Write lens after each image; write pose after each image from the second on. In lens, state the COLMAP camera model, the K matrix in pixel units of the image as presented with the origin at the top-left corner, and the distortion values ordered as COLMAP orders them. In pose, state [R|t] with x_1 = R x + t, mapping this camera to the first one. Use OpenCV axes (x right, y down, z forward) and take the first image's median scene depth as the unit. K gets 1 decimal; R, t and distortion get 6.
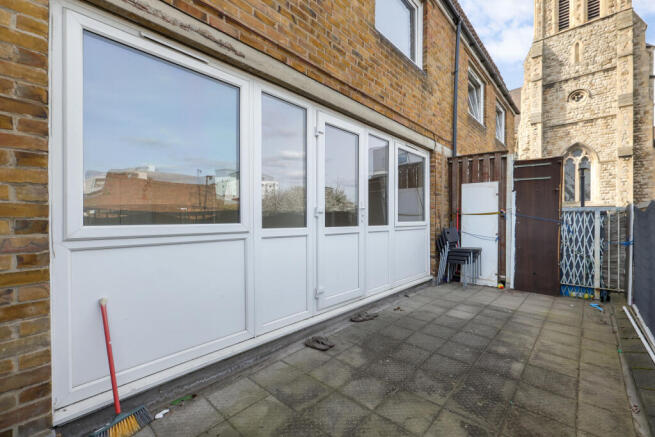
lens RADIAL K [[280.6, 0, 342.2], [0, 280.6, 218.2], [0, 0, 1]] dist [-0.000577, 0.000105]
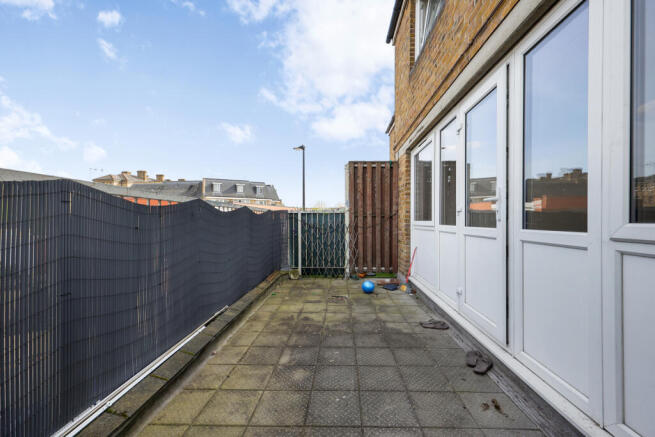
lens RADIAL K [[280.6, 0, 342.2], [0, 280.6, 218.2], [0, 0, 1]] dist [-0.000577, 0.000105]
pose [[-0.760264, -0.000416, -0.649614, 1.143150], [0.003083, 0.999986, -0.004249, 0.007586], [0.649607, -0.005234, -0.760253, 1.937479]]
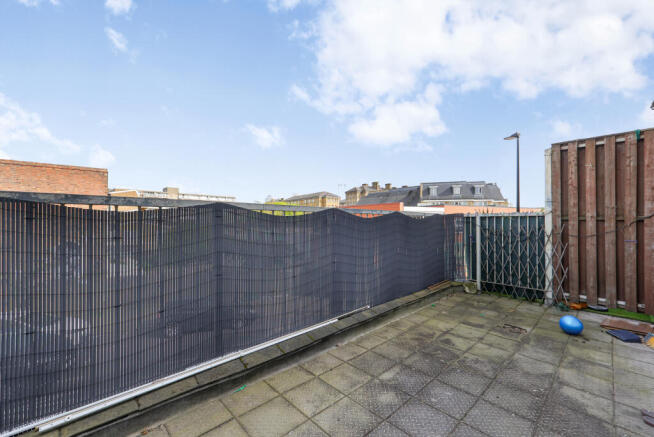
lens RADIAL K [[277.9, 0, 327.0], [0, 277.9, 218.5], [0, 0, 1]] dist [0.002030, 0.000550]
pose [[-0.995027, 0.004146, 0.099517, 0.738424], [0.002819, 0.999905, -0.013475, -0.010559], [-0.099564, -0.013128, -0.994945, 2.001203]]
